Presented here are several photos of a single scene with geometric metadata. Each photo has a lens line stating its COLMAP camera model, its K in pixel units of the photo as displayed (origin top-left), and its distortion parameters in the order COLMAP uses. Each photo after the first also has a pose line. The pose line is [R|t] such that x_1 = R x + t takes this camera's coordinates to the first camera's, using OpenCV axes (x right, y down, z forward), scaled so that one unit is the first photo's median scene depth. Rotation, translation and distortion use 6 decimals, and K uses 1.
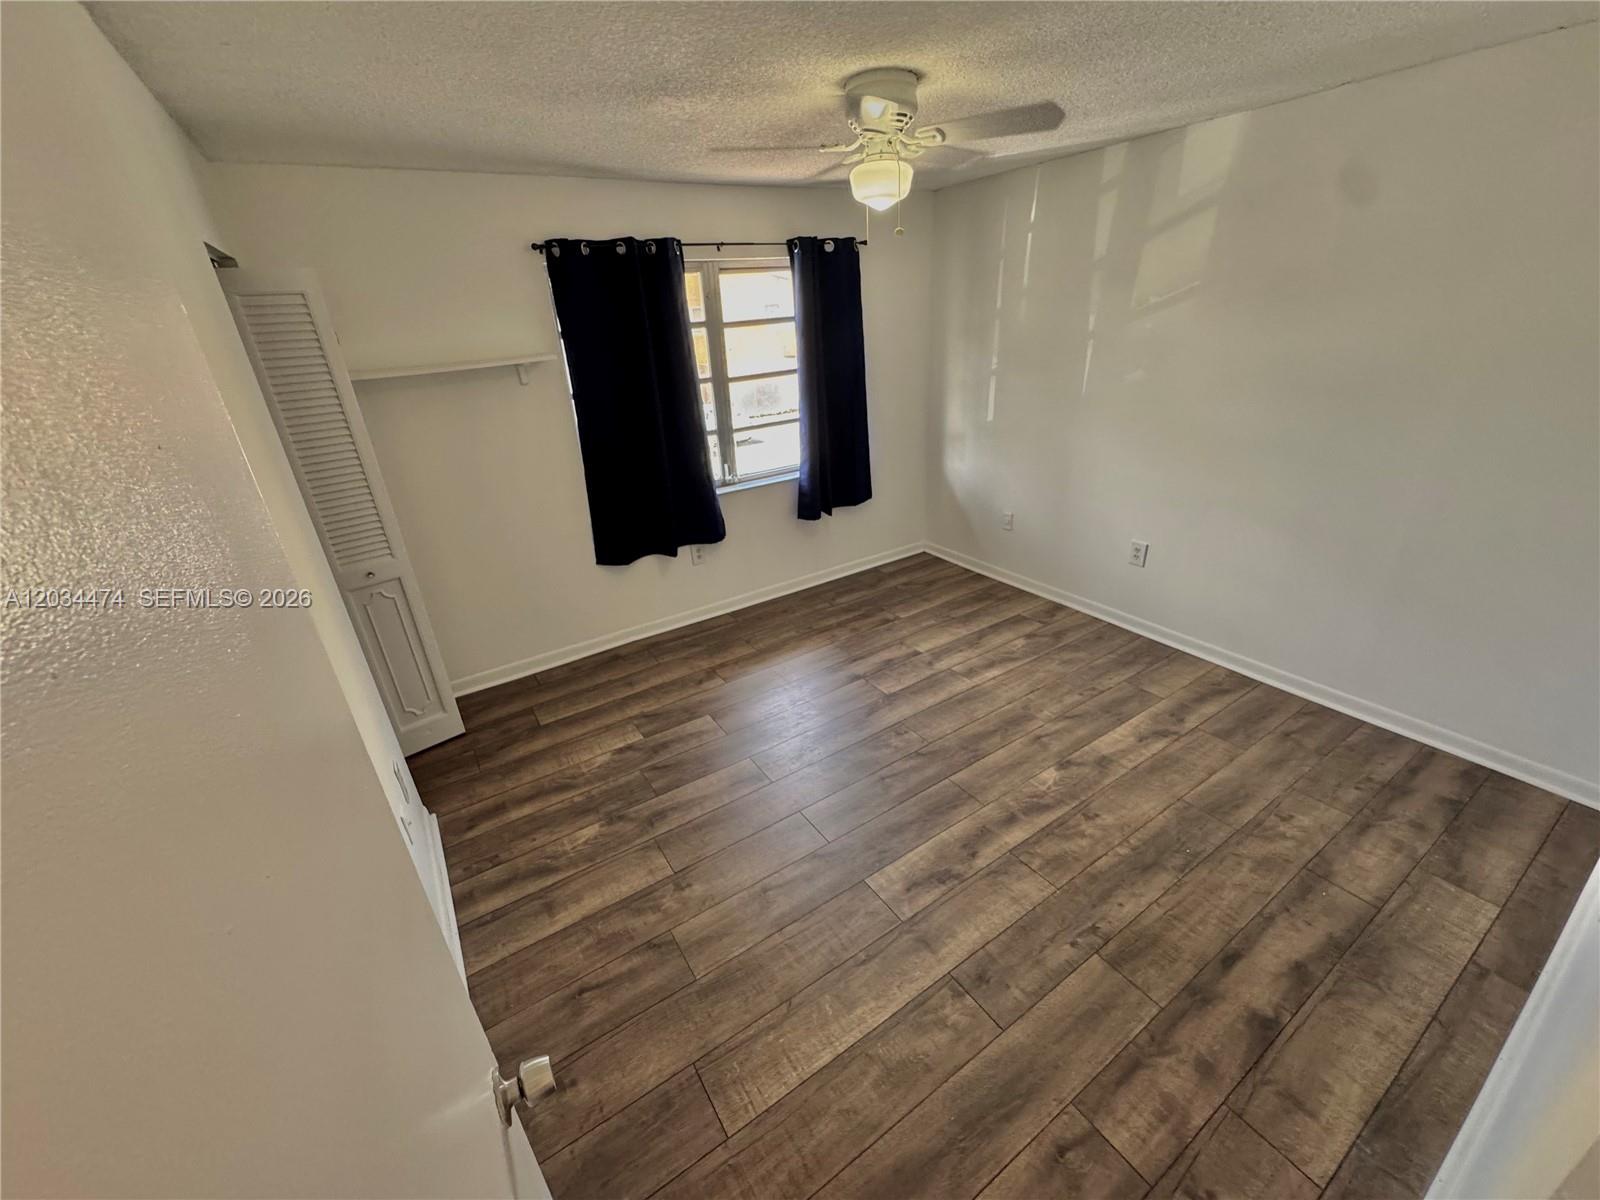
lens RADIAL K [[644.0, 0, 800.2], [0, 644.0, 604.5], [0, 0, 1]] dist [-0.002403, -0.000235]
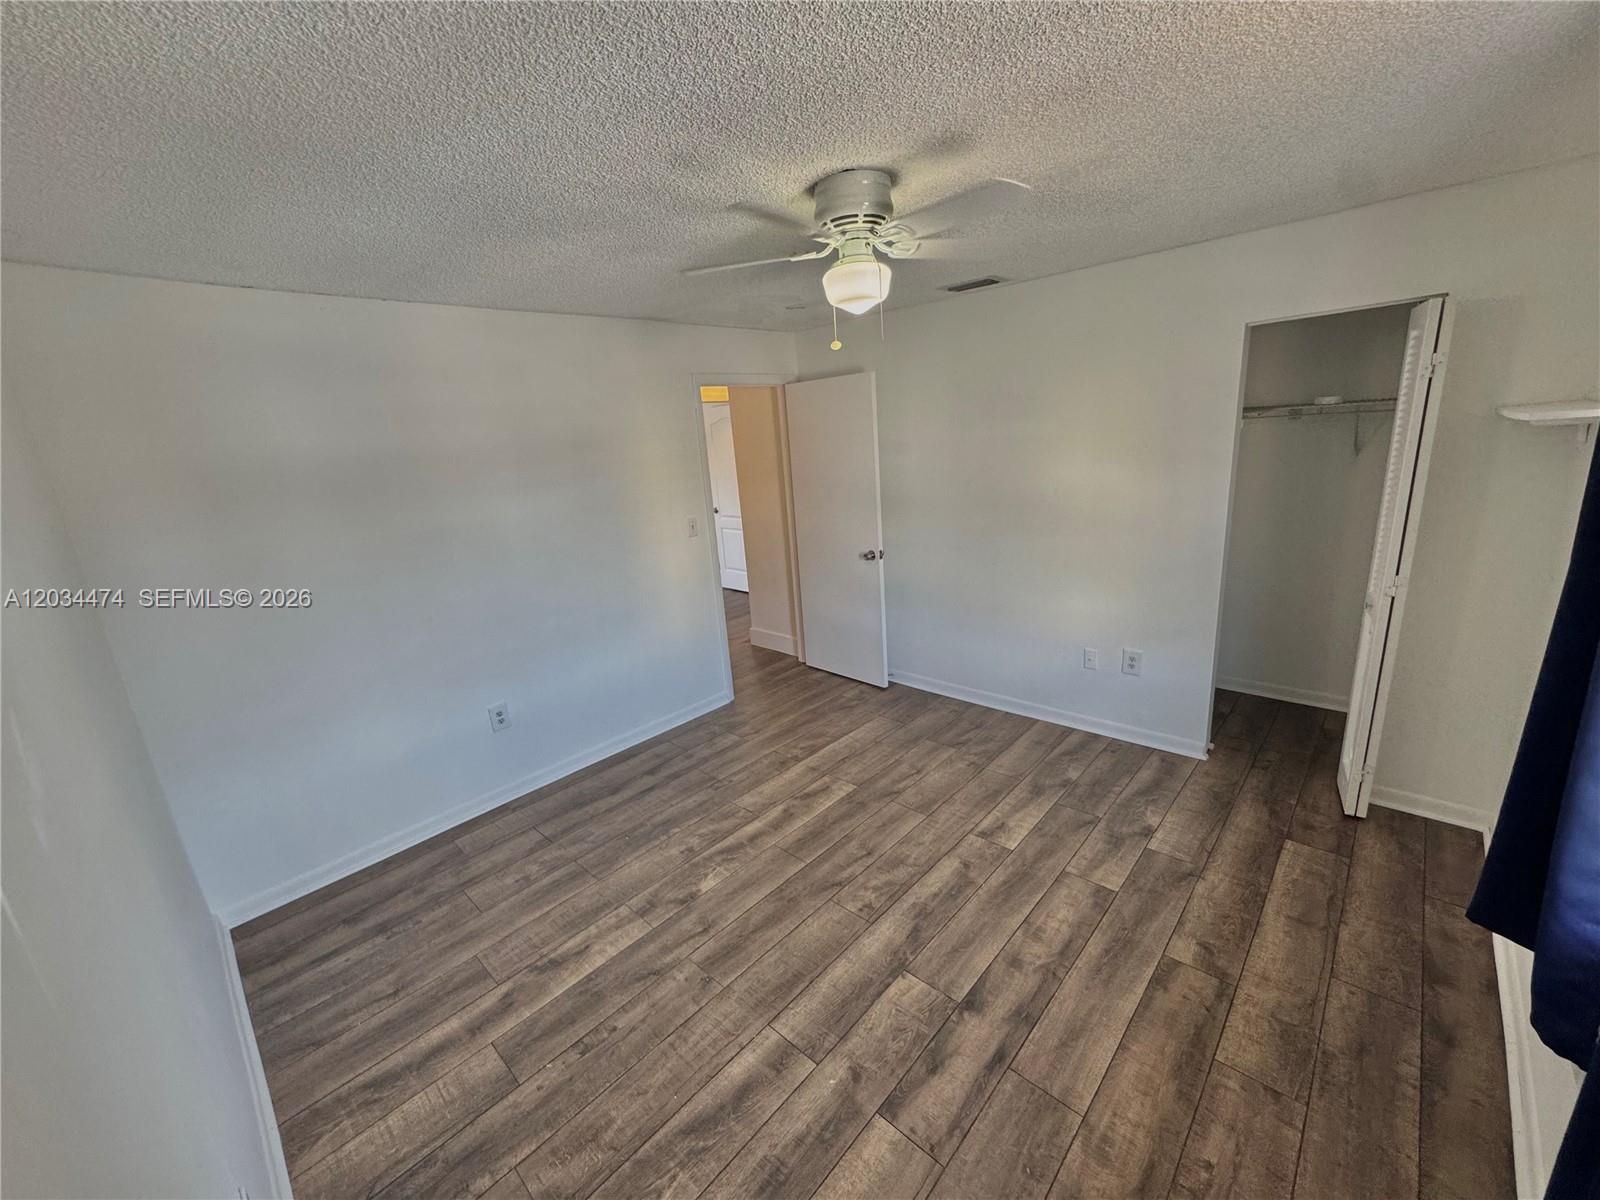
lens RADIAL K [[644.0, 0, 801.5], [0, 644.0, 607.7], [0, 0, 1]] dist [-0.002403, -0.000235]
pose [[-0.963128, 0.184100, -0.196195, 0.378872], [0.015414, 0.765785, 0.642912, -0.722425], [0.268603, 0.616182, -0.740387, 1.564528]]
